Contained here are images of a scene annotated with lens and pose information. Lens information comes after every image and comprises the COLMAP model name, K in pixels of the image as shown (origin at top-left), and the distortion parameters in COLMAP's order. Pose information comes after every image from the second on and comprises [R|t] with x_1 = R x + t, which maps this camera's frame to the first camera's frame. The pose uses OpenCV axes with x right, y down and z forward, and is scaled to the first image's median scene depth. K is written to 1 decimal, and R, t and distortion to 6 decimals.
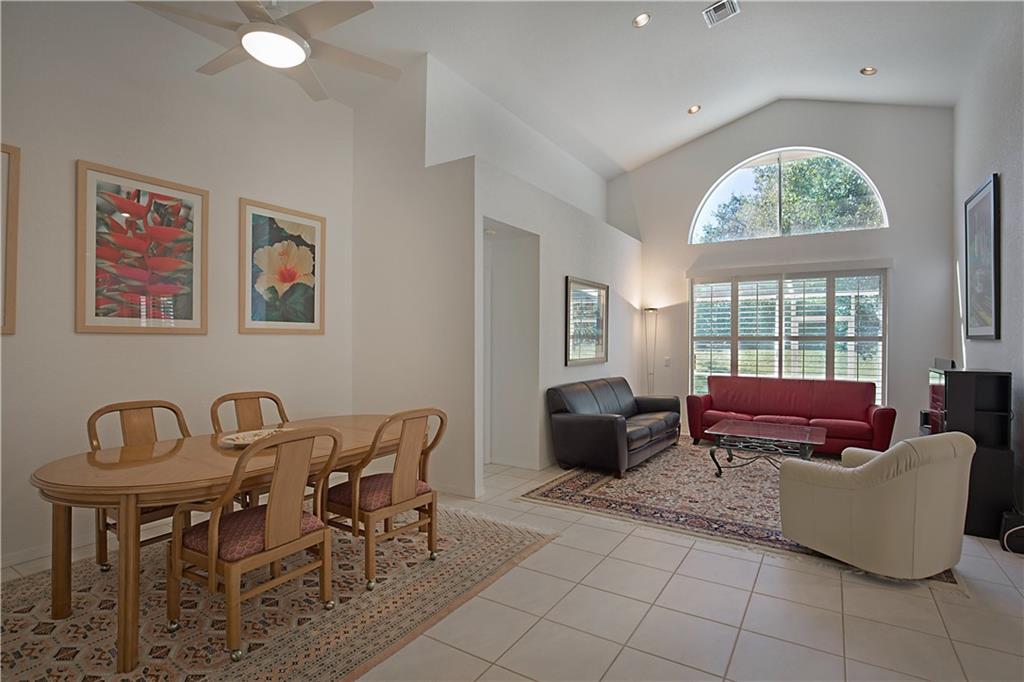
lens RADIAL K [[502.3, 0, 528.6], [0, 502.3, 338.6], [0, 0, 1]] dist [-0.047338, 0.000005]
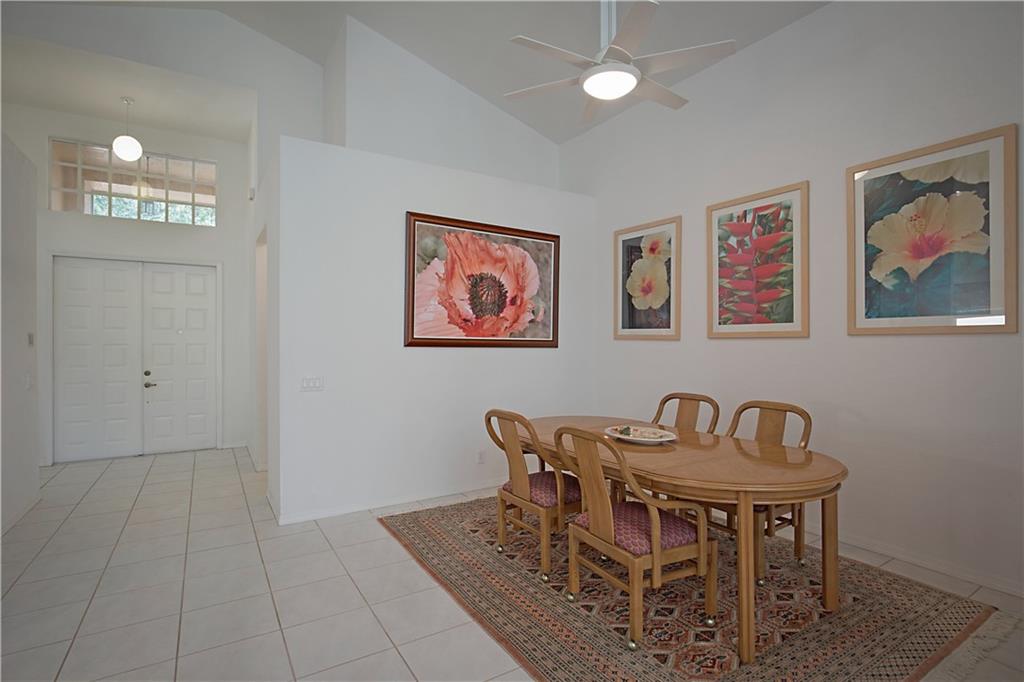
lens RADIAL K [[494.9, 0, 512.0], [0, 494.9, 341.0], [0, 0, 1]] dist [-0.019785, 0.000342]
pose [[-0.459799, 0.002953, -0.888018, 0.428283], [0.012696, 0.999914, -0.003249, -0.005858], [0.887932, -0.012768, -0.459797, 0.963704]]
